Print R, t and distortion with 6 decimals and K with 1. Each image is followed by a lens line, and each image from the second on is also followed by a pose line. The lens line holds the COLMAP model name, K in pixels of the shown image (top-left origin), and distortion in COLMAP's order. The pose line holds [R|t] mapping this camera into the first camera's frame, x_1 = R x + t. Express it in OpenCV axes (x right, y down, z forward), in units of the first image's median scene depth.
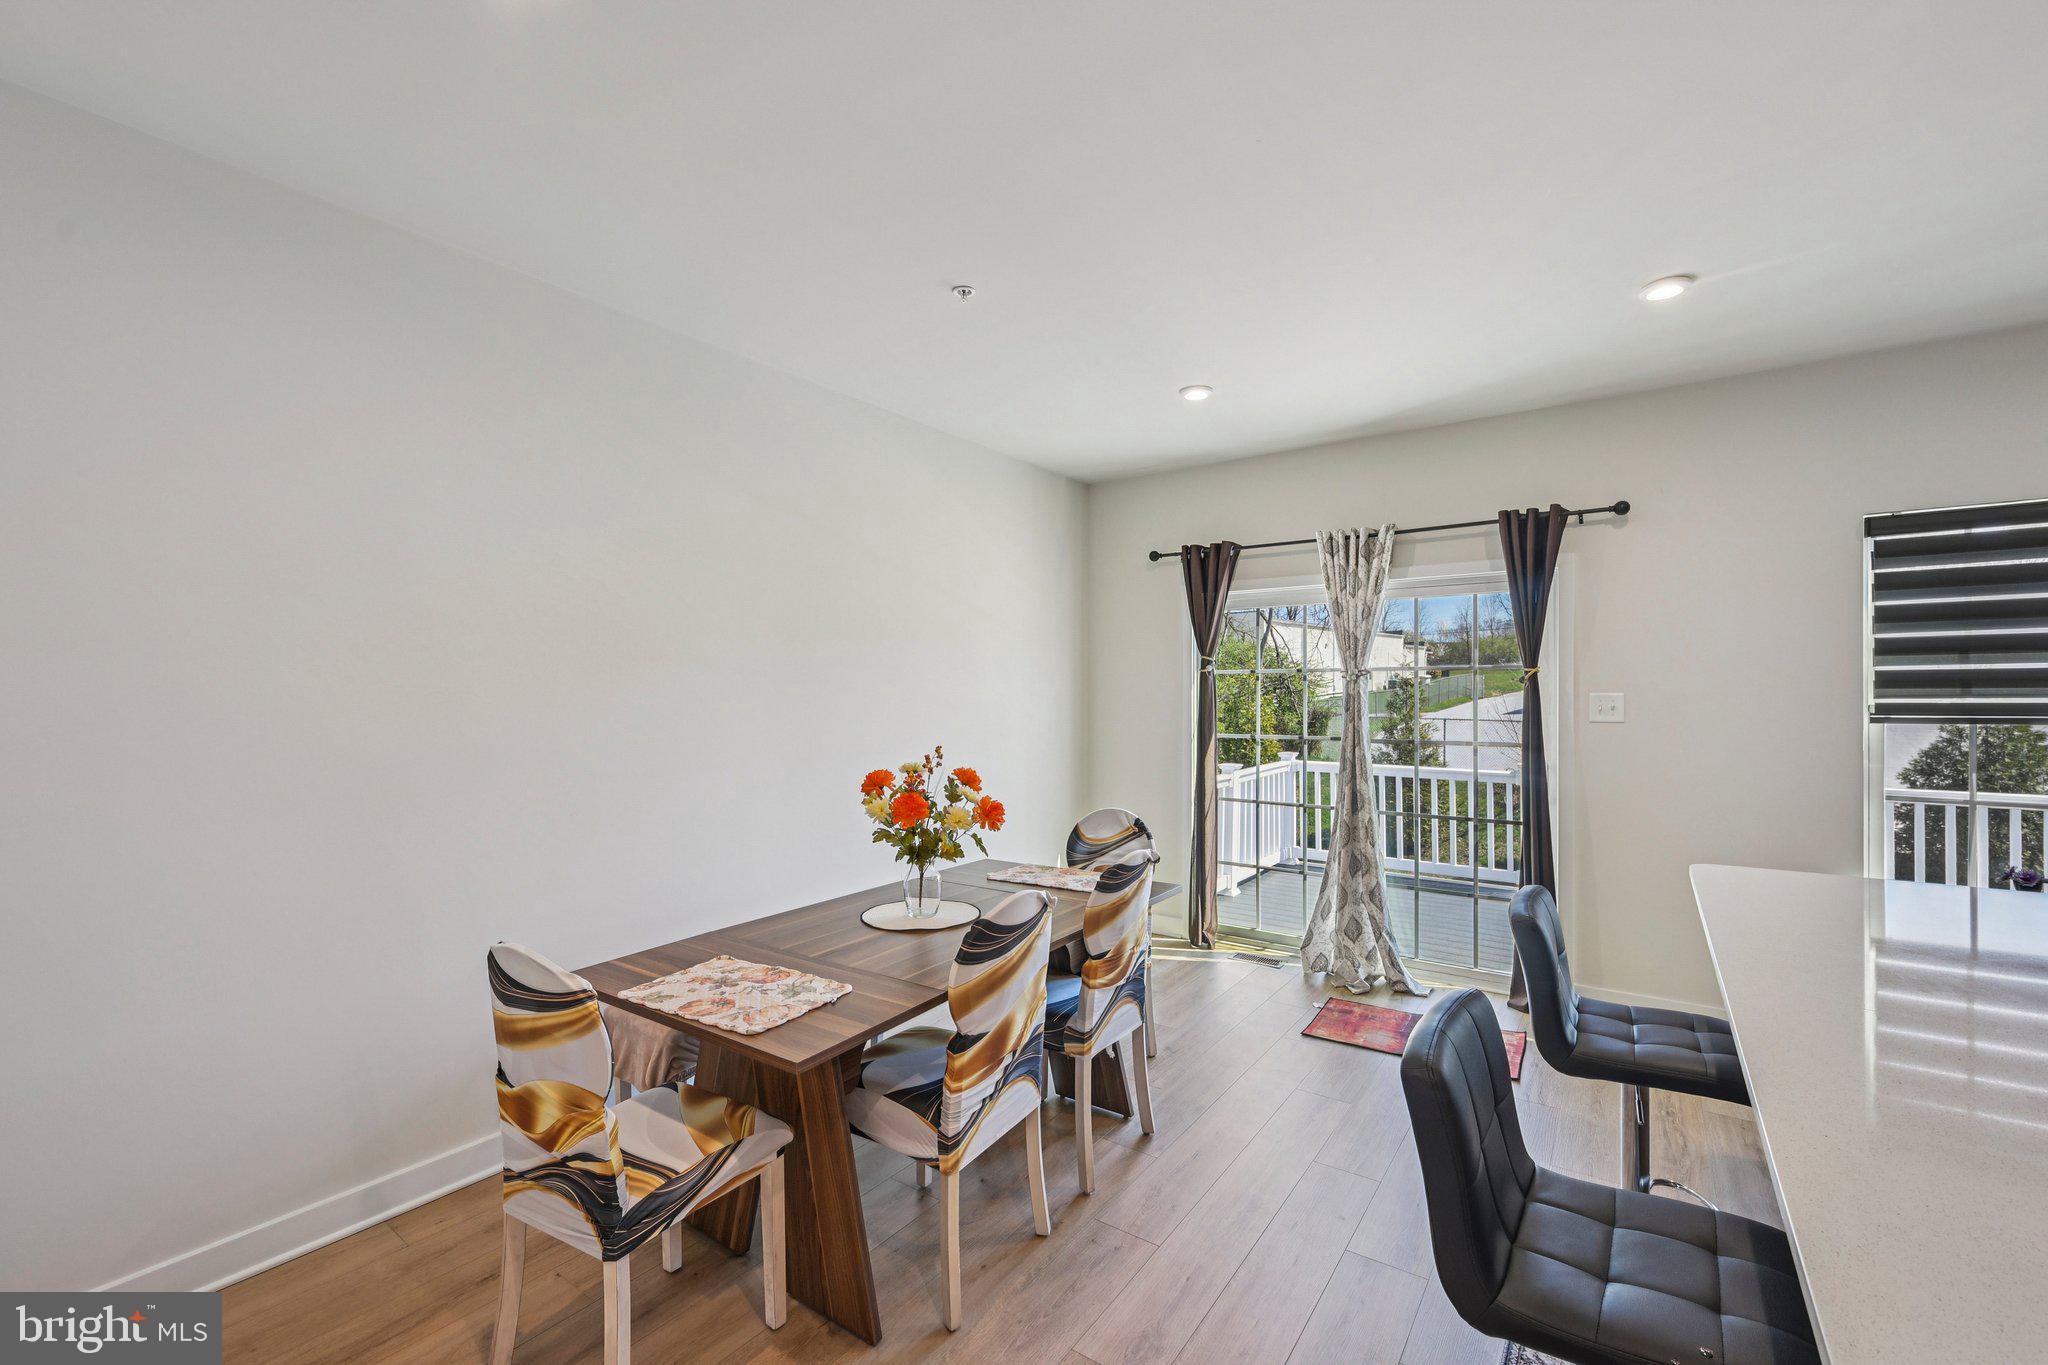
lens RADIAL K [[856.9, 0, 1026.6], [0, 856.9, 694.3], [0, 0, 1]] dist [-0.000237, 0.000046]
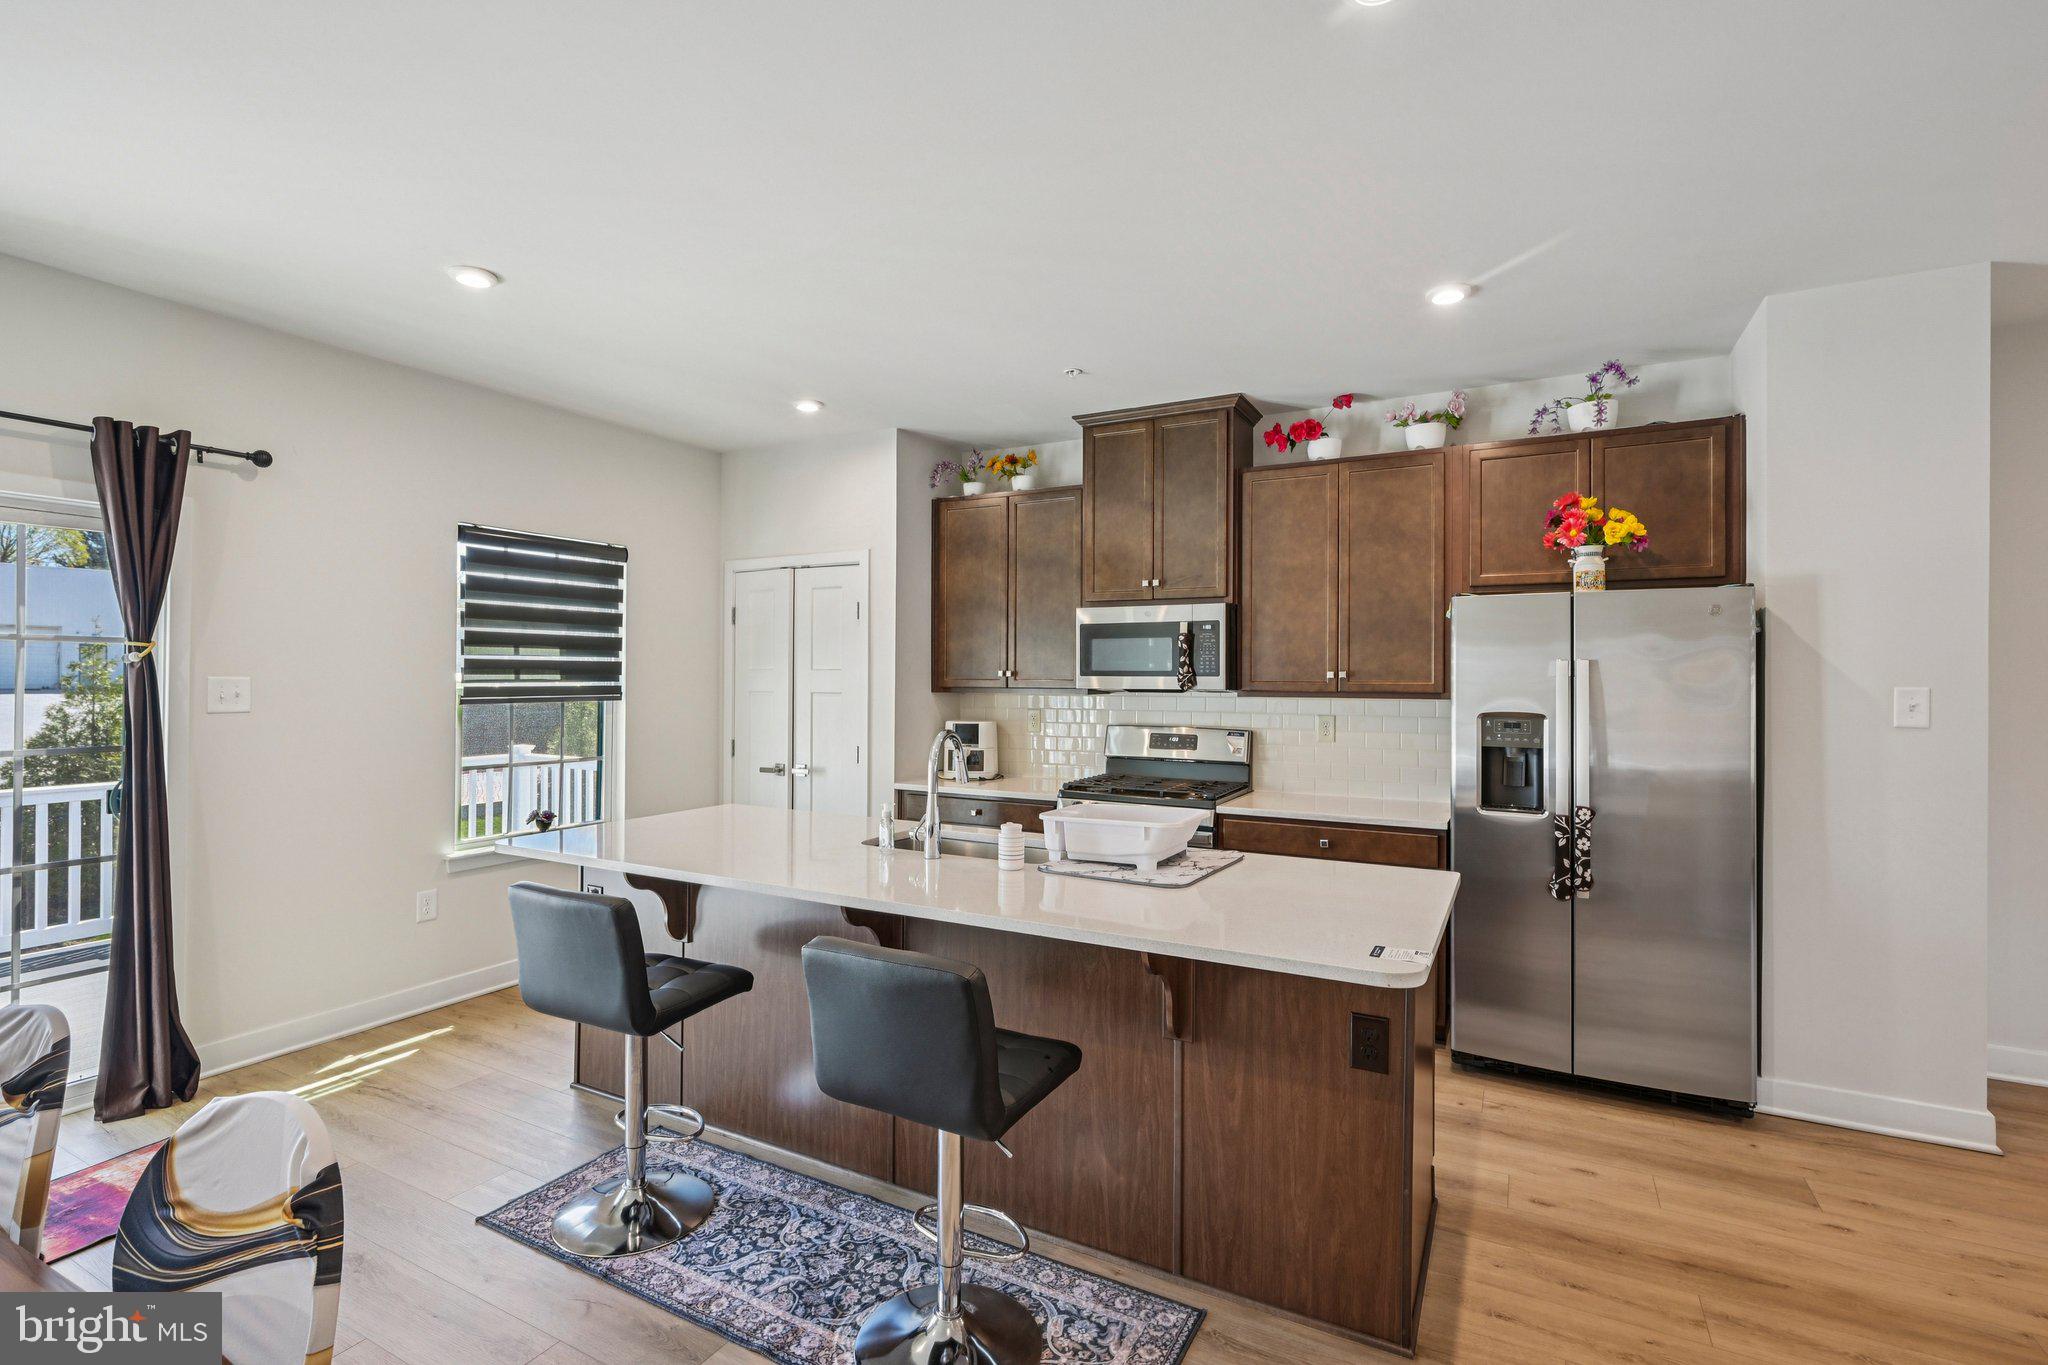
lens RADIAL K [[945.2, 0, 1016.6], [0, 945.2, 672.2], [0, 0, 1]] dist [-0.000081, 0.000360]
pose [[-0.121658, 0.009554, 0.992526, -0.343999], [-0.004195, 0.999940, -0.010140, -0.000113], [-0.992563, -0.005397, -0.121610, 0.399256]]
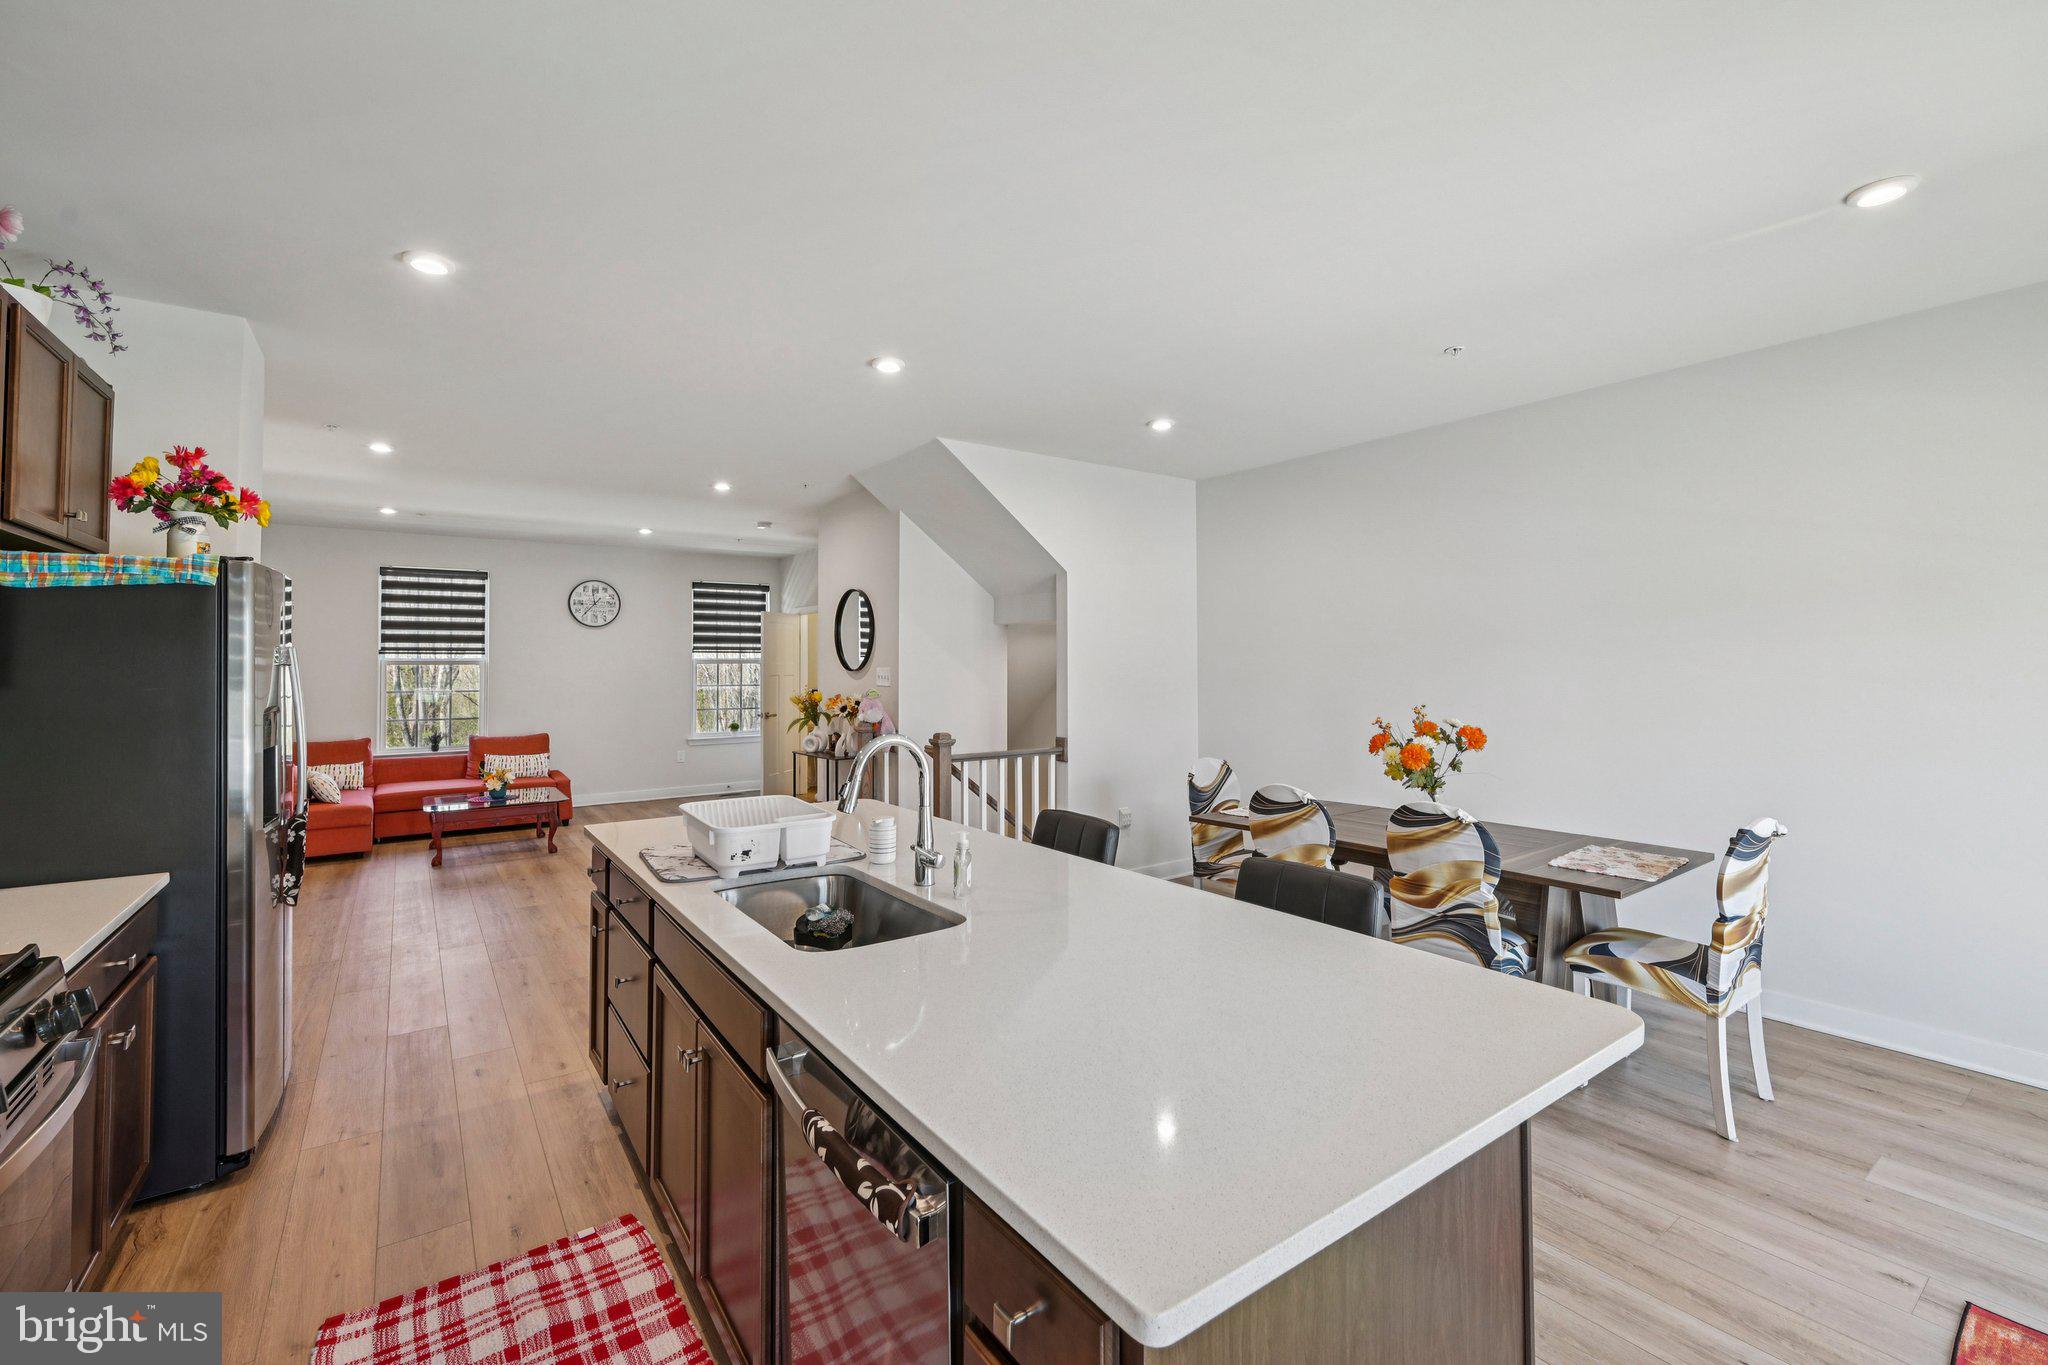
lens RADIAL K [[868.8, 0, 1025.2], [0, 868.8, 641.2], [0, 0, 1]] dist [0.000028, -0.000036]
pose [[-0.325759, -0.023299, -0.945166, 1.083564], [0.003332, 0.999662, -0.025791, -0.007545], [0.945447, -0.011551, -0.325571, 0.655661]]
